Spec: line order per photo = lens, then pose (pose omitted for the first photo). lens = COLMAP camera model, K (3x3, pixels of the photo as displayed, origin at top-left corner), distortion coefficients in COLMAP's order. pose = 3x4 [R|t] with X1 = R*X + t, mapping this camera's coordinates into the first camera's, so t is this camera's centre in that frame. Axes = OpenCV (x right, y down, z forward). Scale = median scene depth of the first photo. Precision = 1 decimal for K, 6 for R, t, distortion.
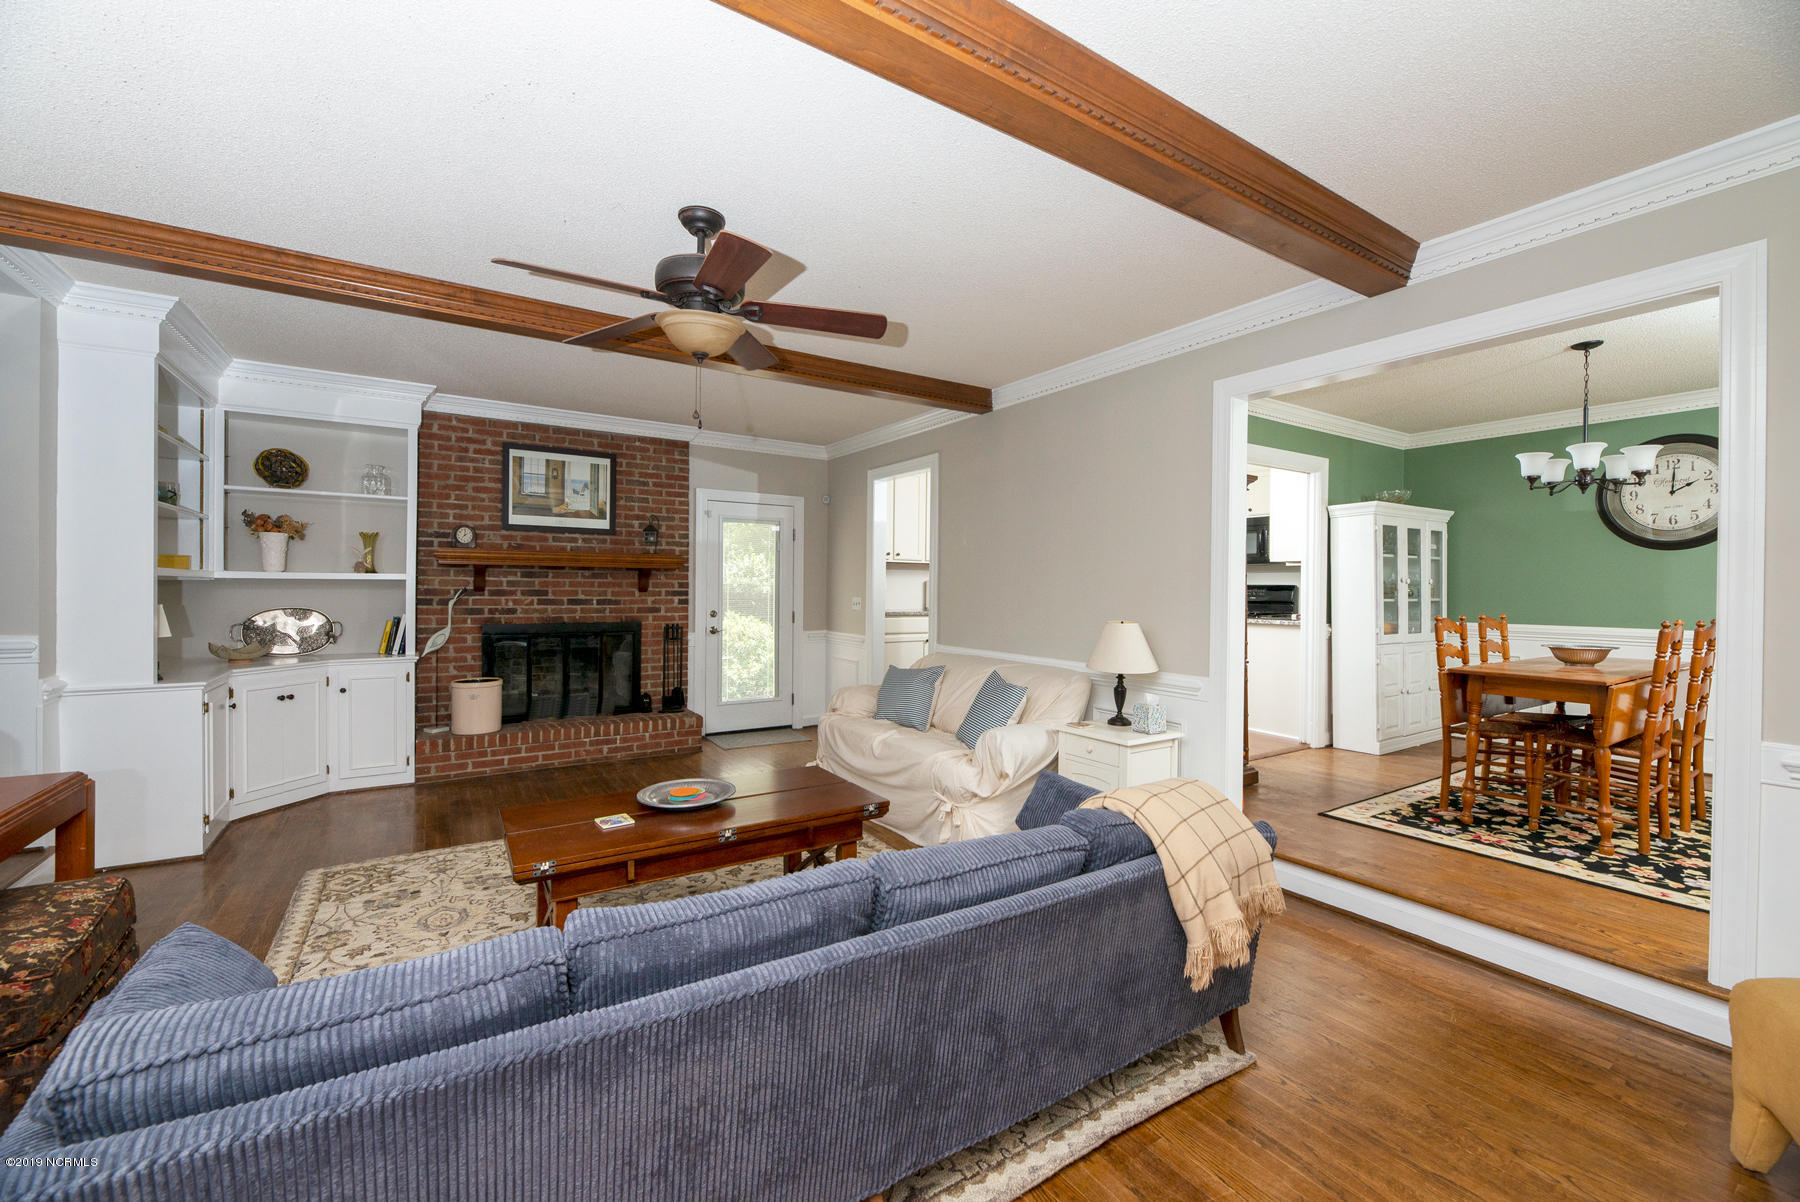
lens RADIAL K [[741.8, 0, 900.9], [0, 741.8, 595.1], [0, 0, 1]] dist [-0.000707, -0.001618]
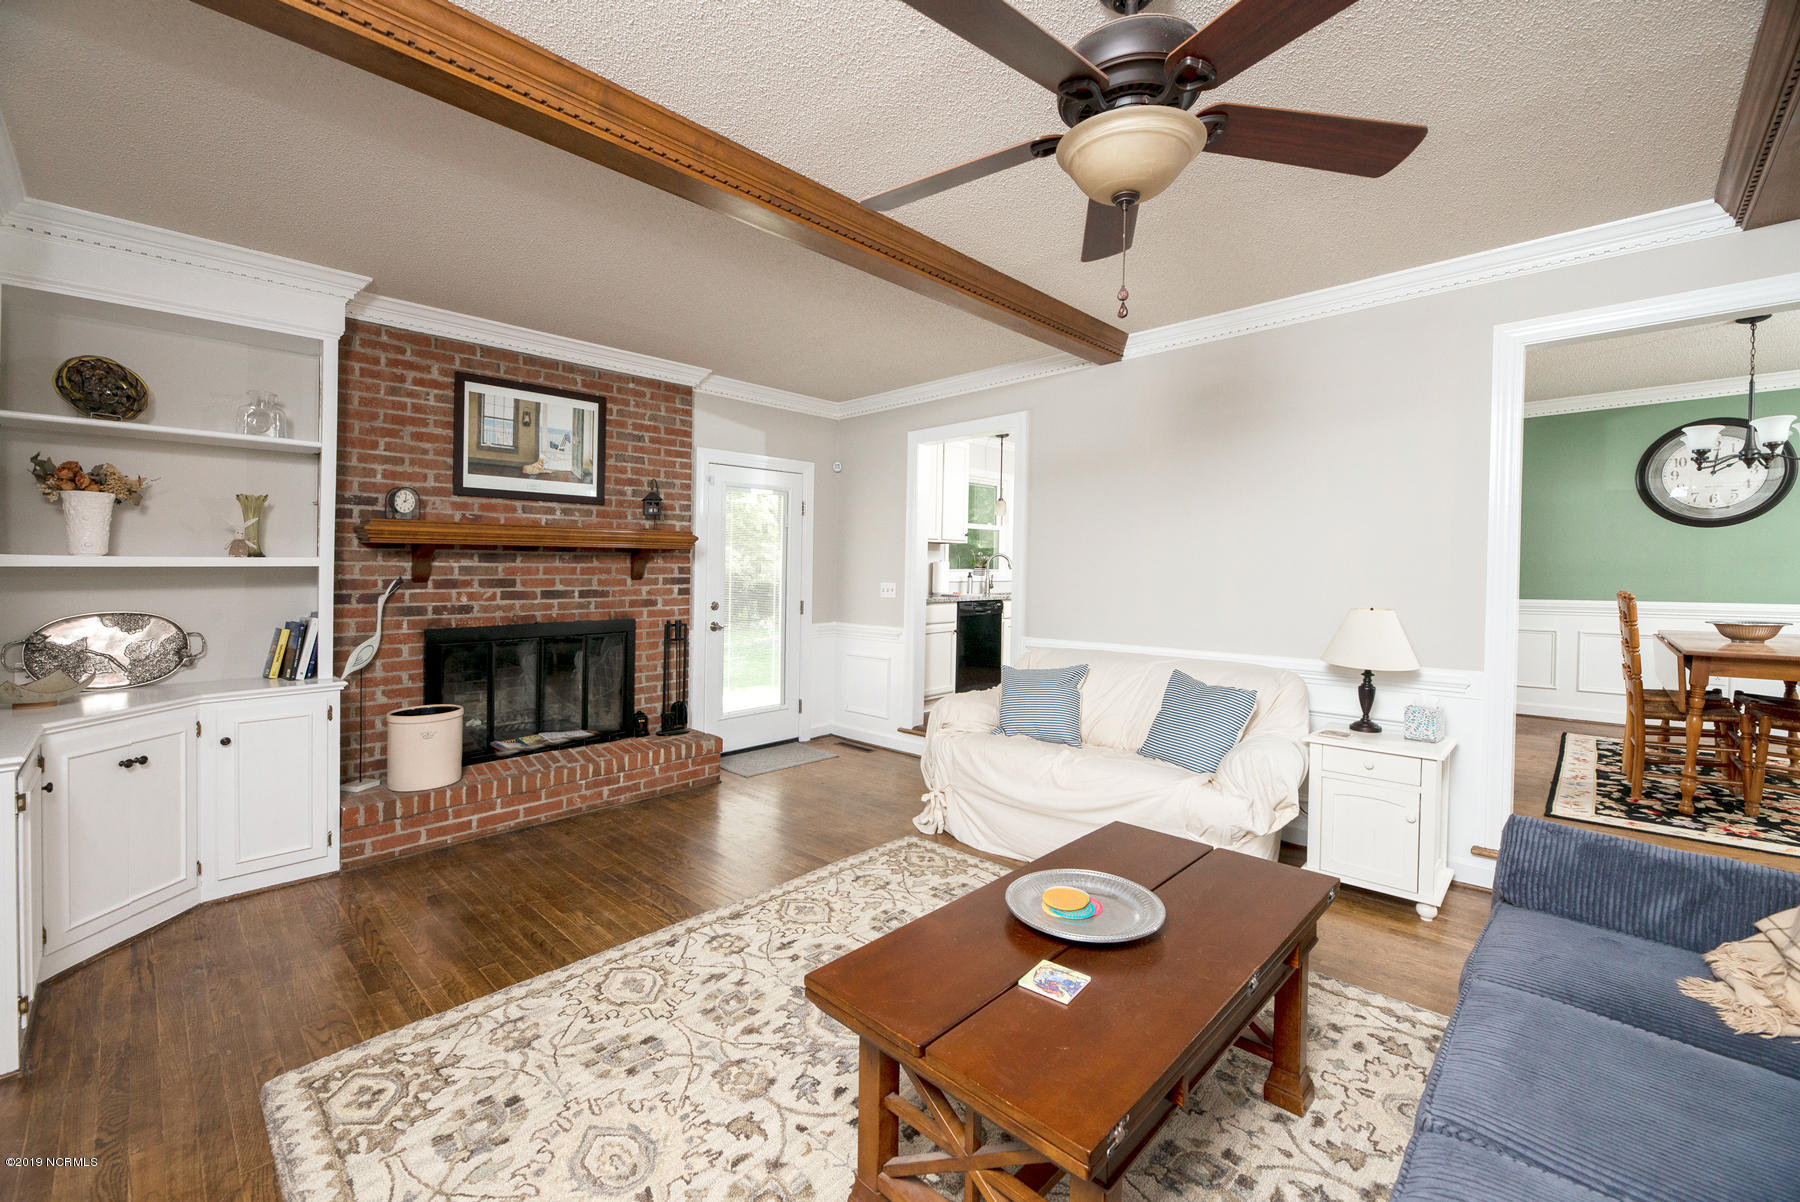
lens RADIAL K [[741.8, 0, 902.0], [0, 741.8, 575.2], [0, 0, 1]] dist [-0.000707, -0.001618]
pose [[0.972709, -0.012359, 0.231700, -0.301557], [0.012856, 0.999917, -0.000634, -0.005751], [-0.231673, 0.003596, 0.972787, 0.222726]]
